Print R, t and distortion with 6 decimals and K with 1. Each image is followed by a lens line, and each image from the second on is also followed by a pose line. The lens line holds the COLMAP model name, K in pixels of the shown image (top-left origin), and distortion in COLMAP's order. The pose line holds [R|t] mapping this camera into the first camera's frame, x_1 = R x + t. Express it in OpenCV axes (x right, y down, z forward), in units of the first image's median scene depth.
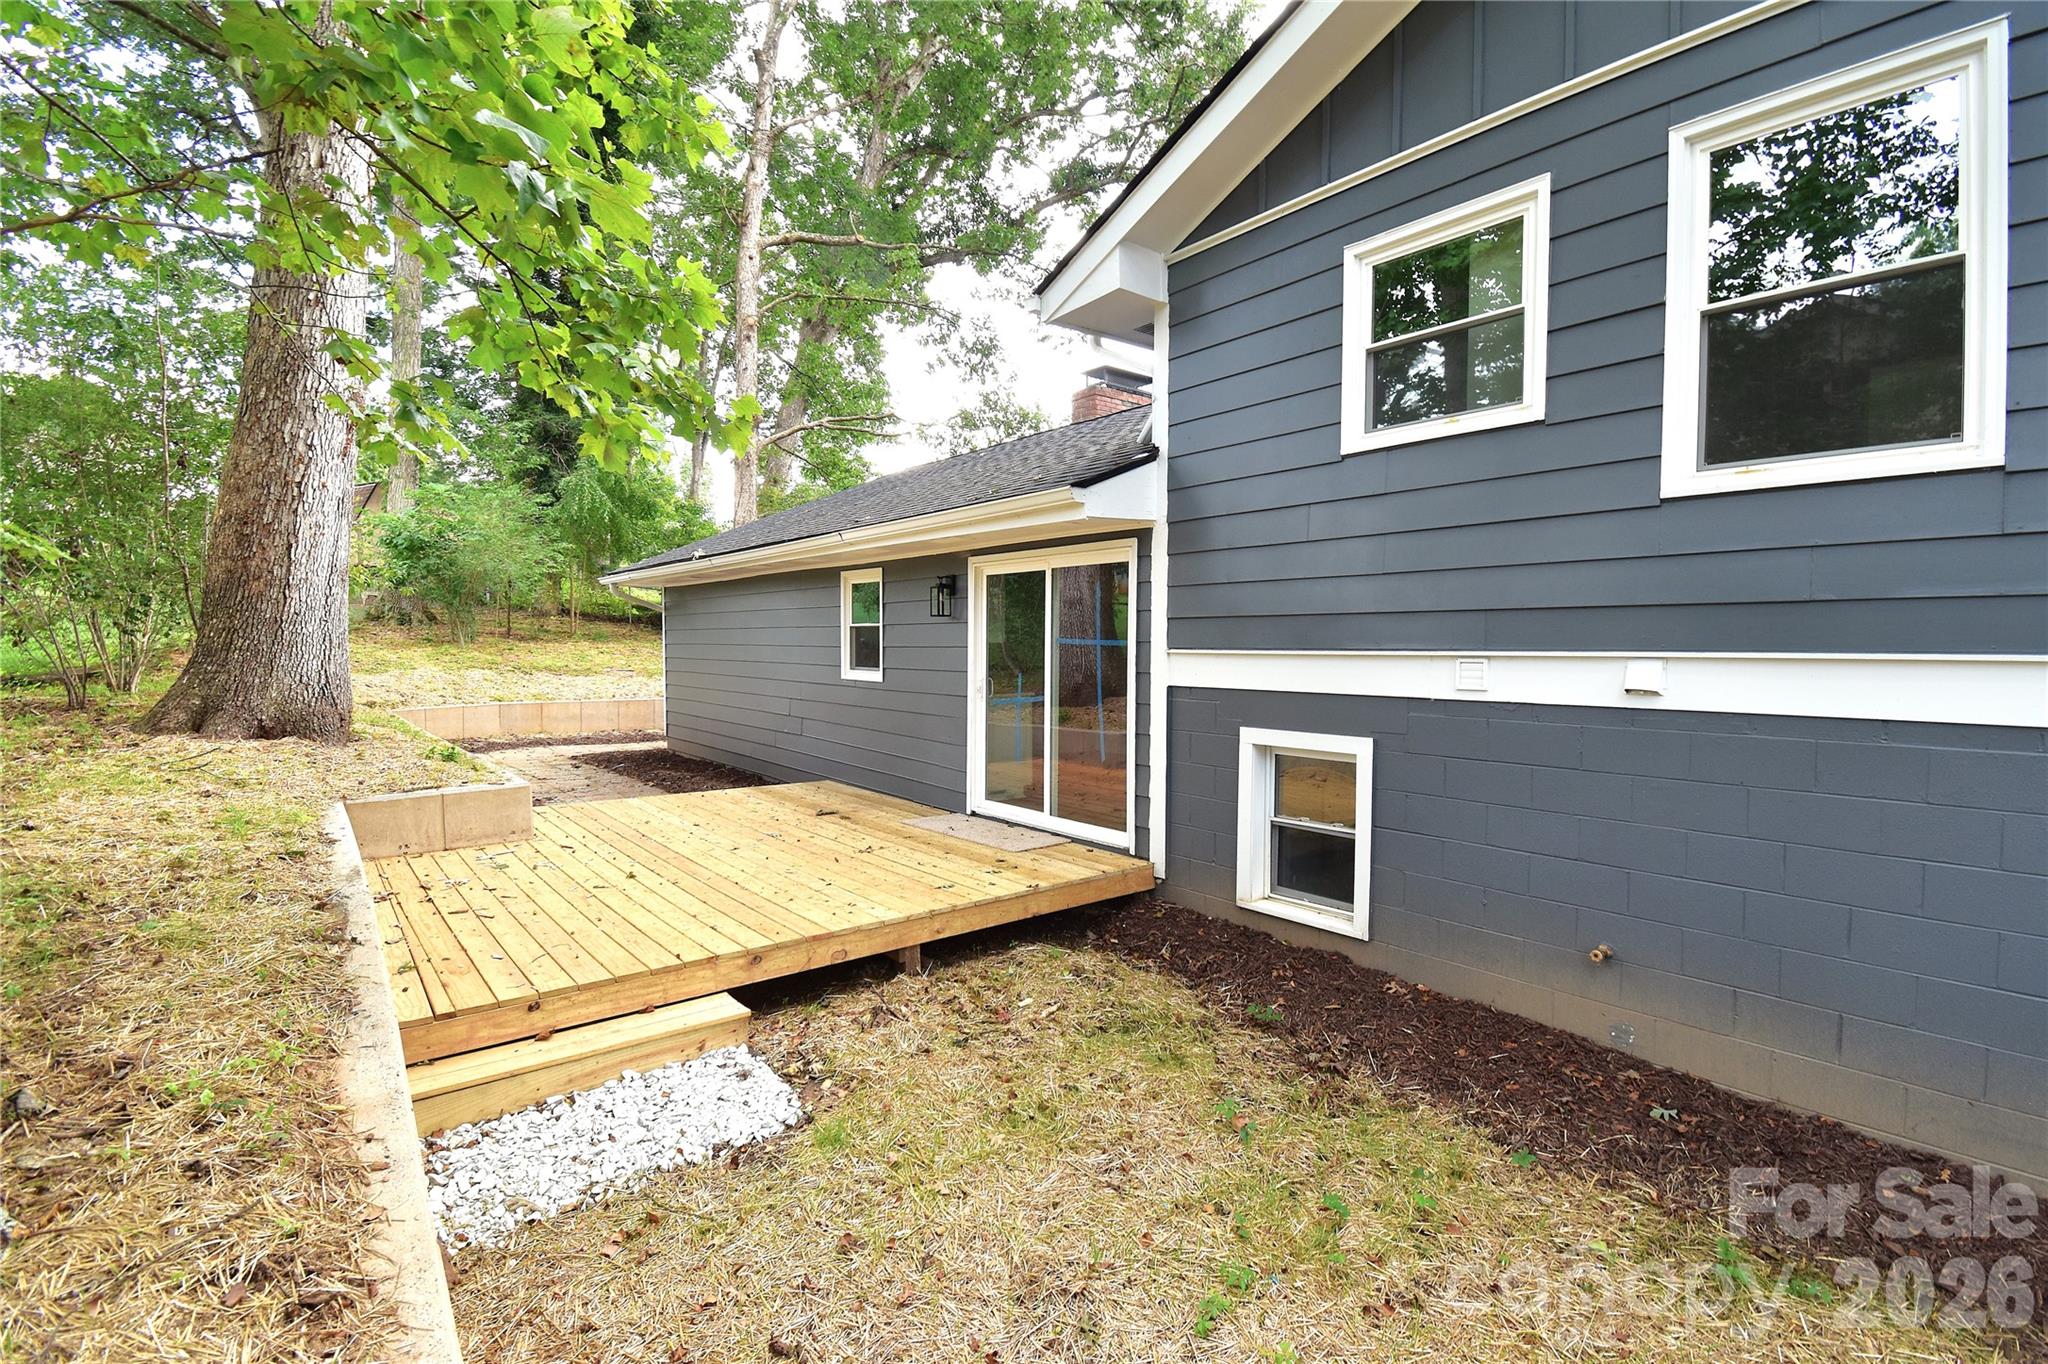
lens RADIAL K [[958.9, 0, 1012.5], [0, 958.9, 679.7], [0, 0, 1]] dist [0.018081, -0.023484]
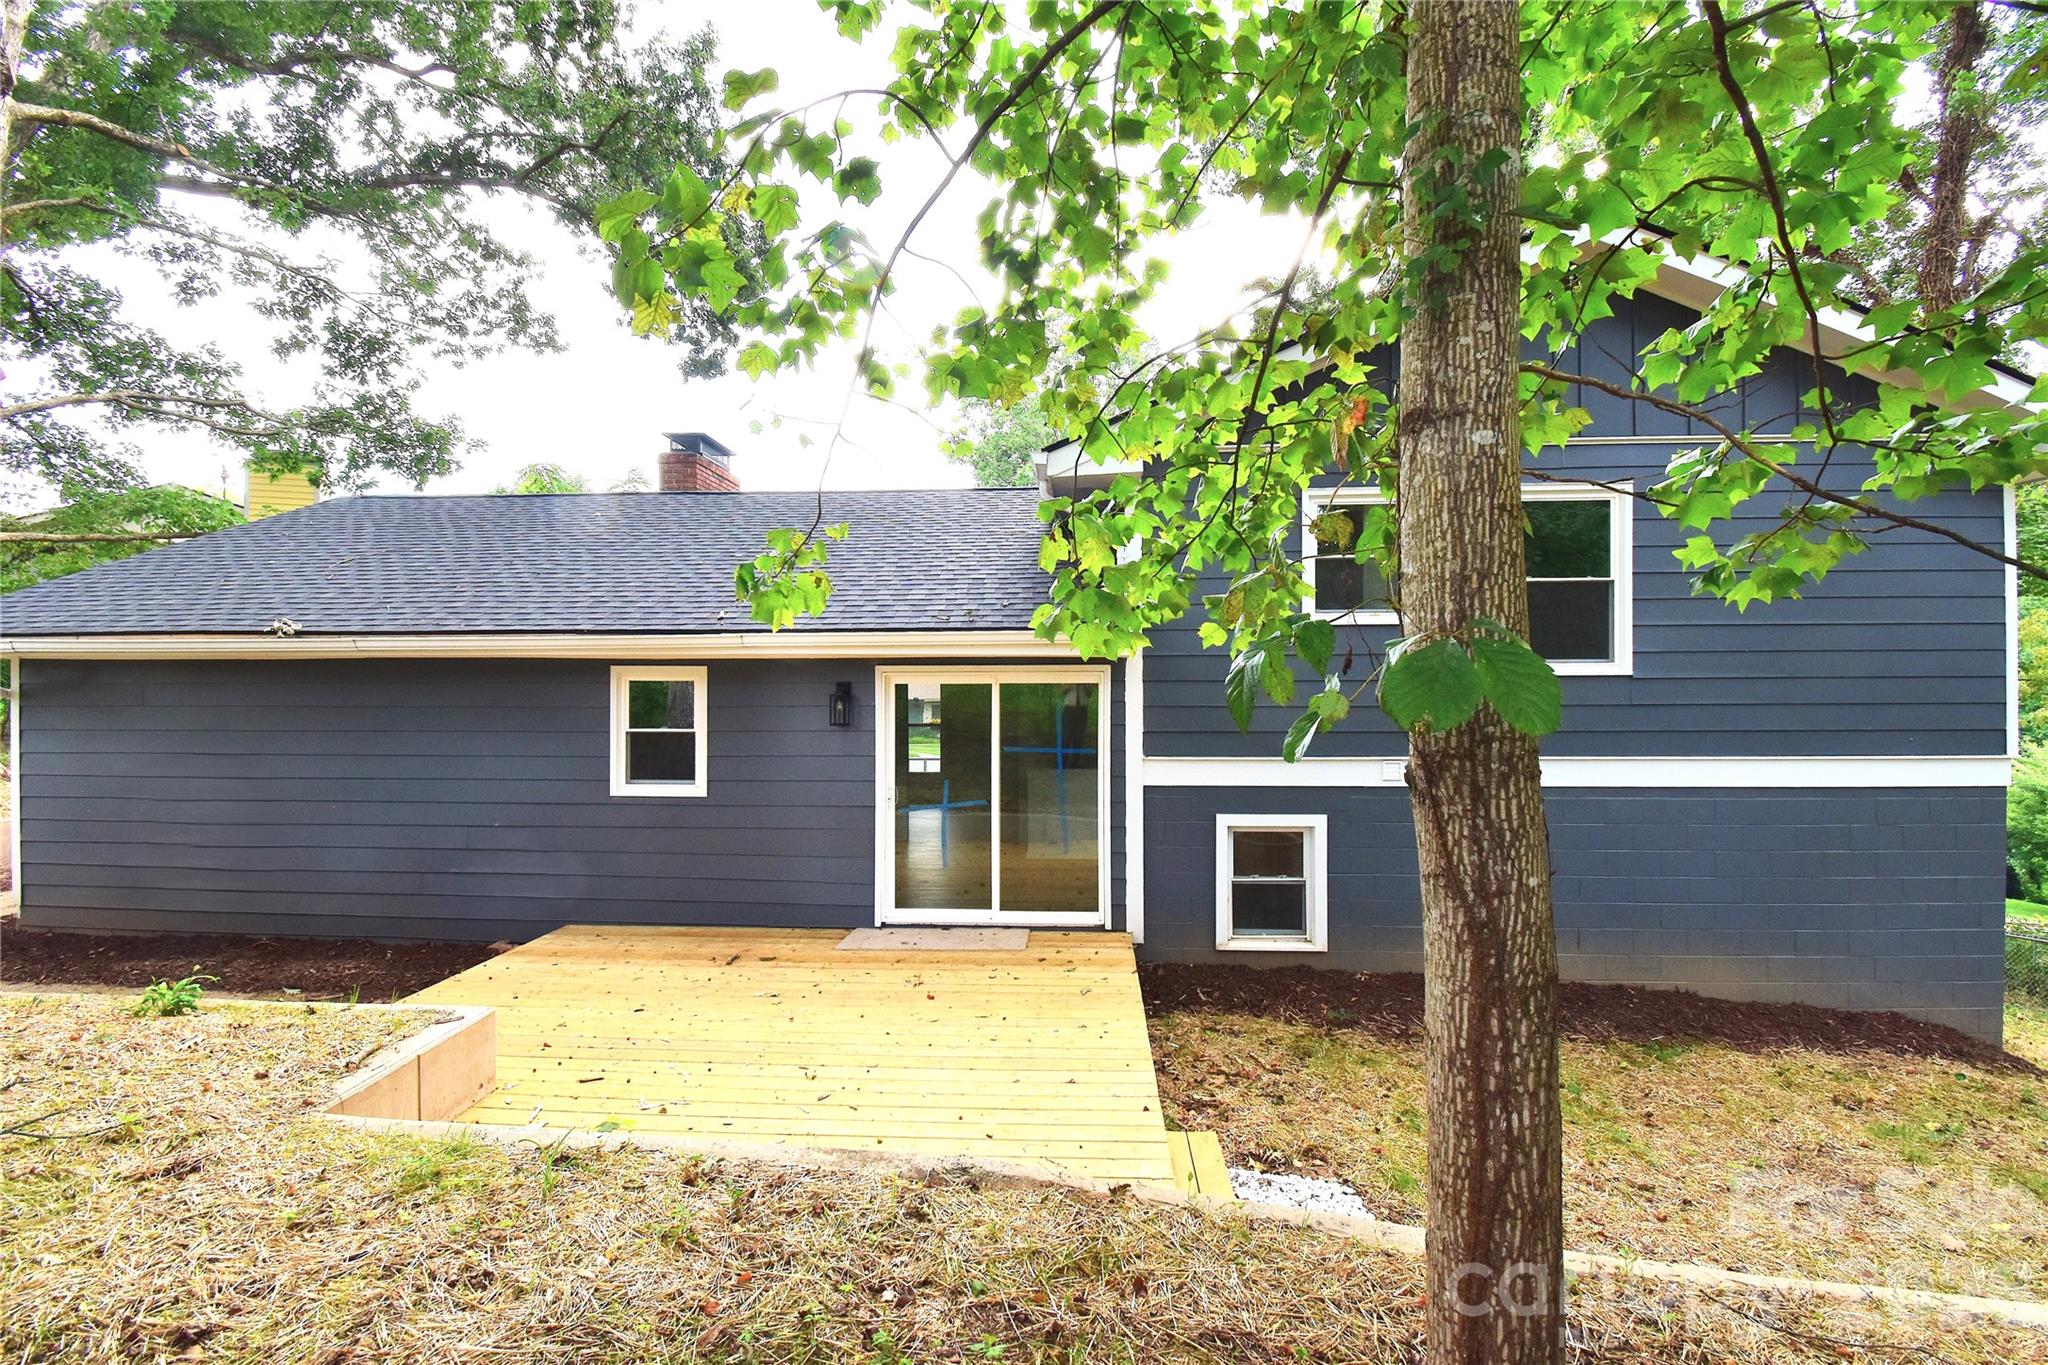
lens RADIAL K [[958.9, 0, 1012.5], [0, 958.9, 680.2], [0, 0, 1]] dist [0.018081, -0.023484]
pose [[0.656548, -0.010224, 0.754215, -0.819529], [0.033918, 0.999297, -0.015979, -0.107985], [-0.753521, 0.036072, 0.656433, 0.285948]]
